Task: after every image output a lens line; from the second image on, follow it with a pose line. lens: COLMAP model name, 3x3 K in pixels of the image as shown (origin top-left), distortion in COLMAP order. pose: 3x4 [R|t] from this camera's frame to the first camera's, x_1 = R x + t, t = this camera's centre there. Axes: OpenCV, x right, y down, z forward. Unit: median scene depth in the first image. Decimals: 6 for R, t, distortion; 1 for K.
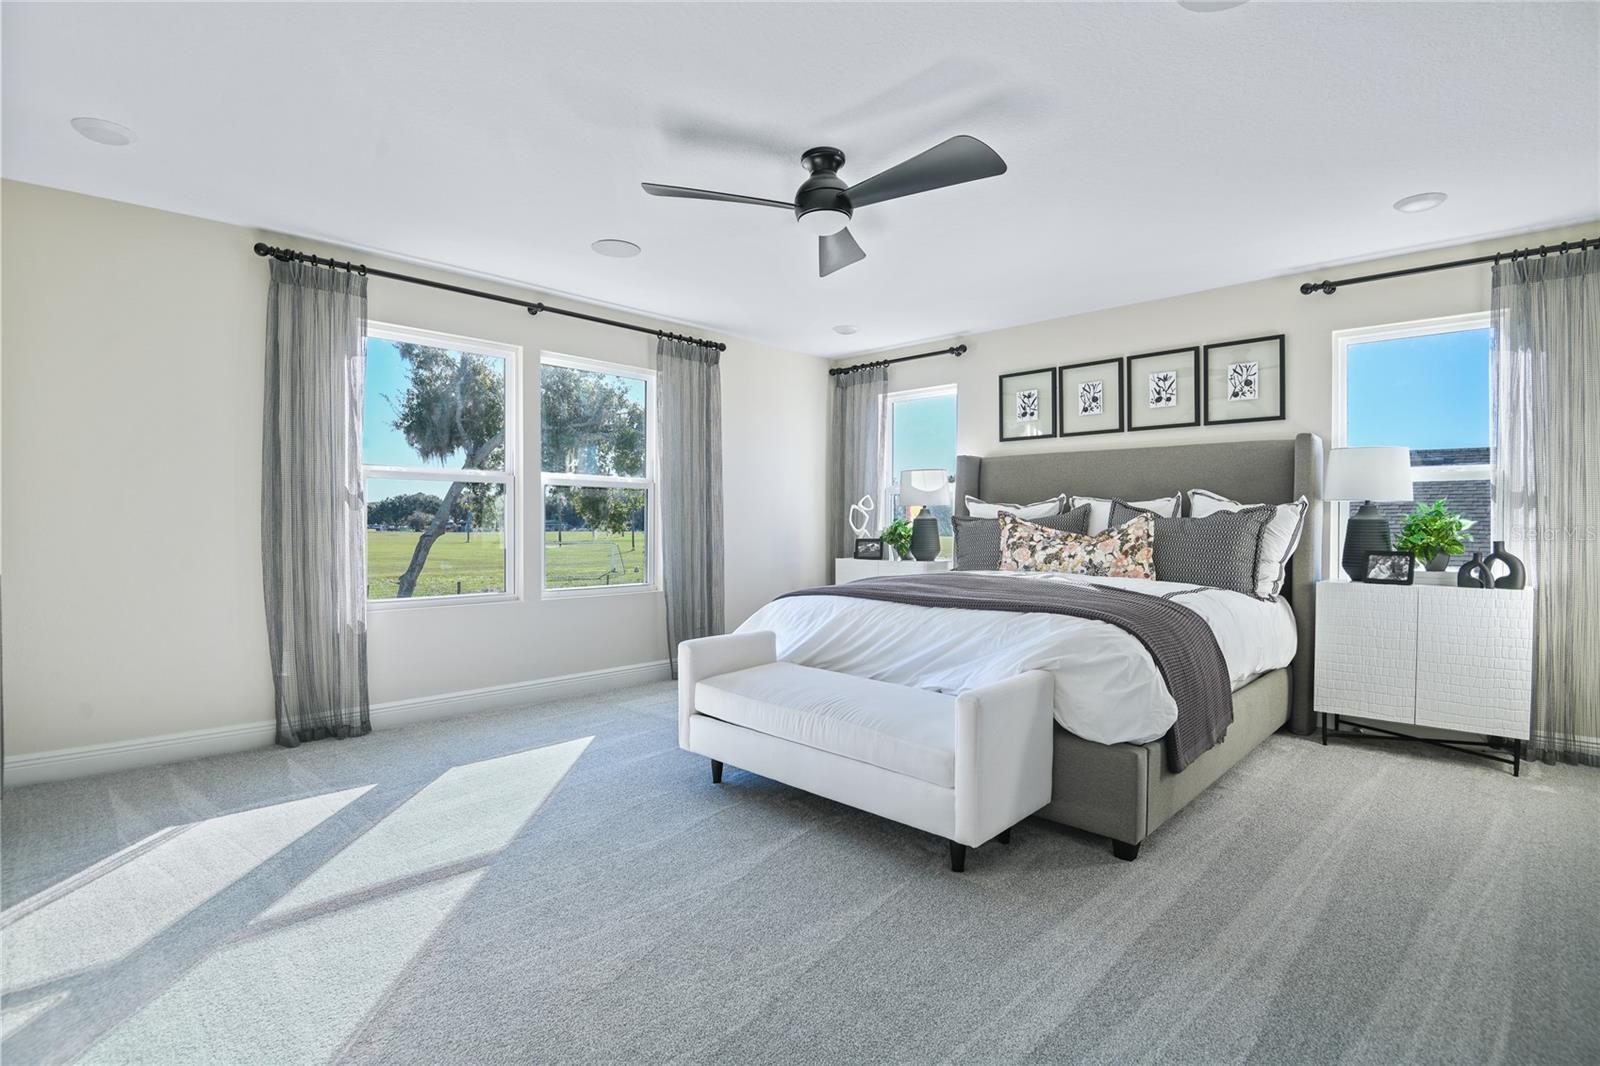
lens RADIAL K [[770.2, 0, 790.0], [0, 770.2, 530.1], [0, 0, 1]] dist [-0.014058, -0.000509]
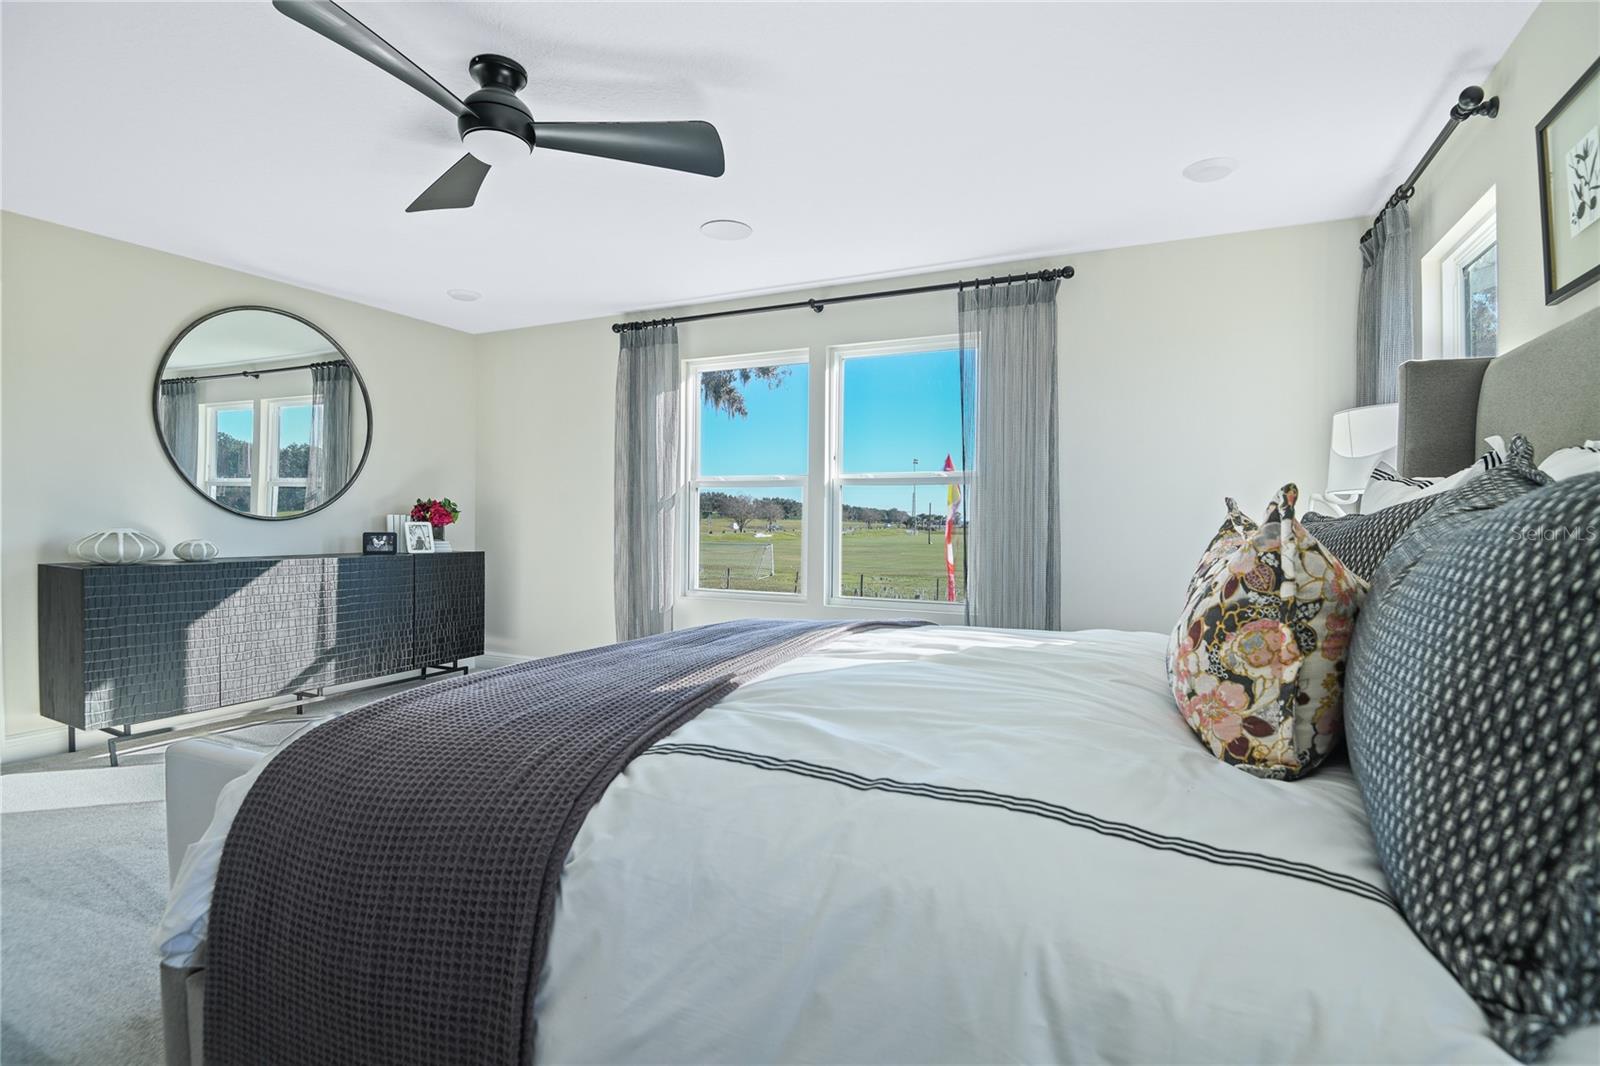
lens RADIAL K [[770.2, 0, 790.0], [0, 770.2, 530.1], [0, 0, 1]] dist [-0.014058, -0.000509]
pose [[0.293225, 0.024634, -0.955726, 0.661529], [-0.024497, 0.999533, 0.018248, -0.011143], [0.955730, 0.018062, 0.293691, 0.709105]]
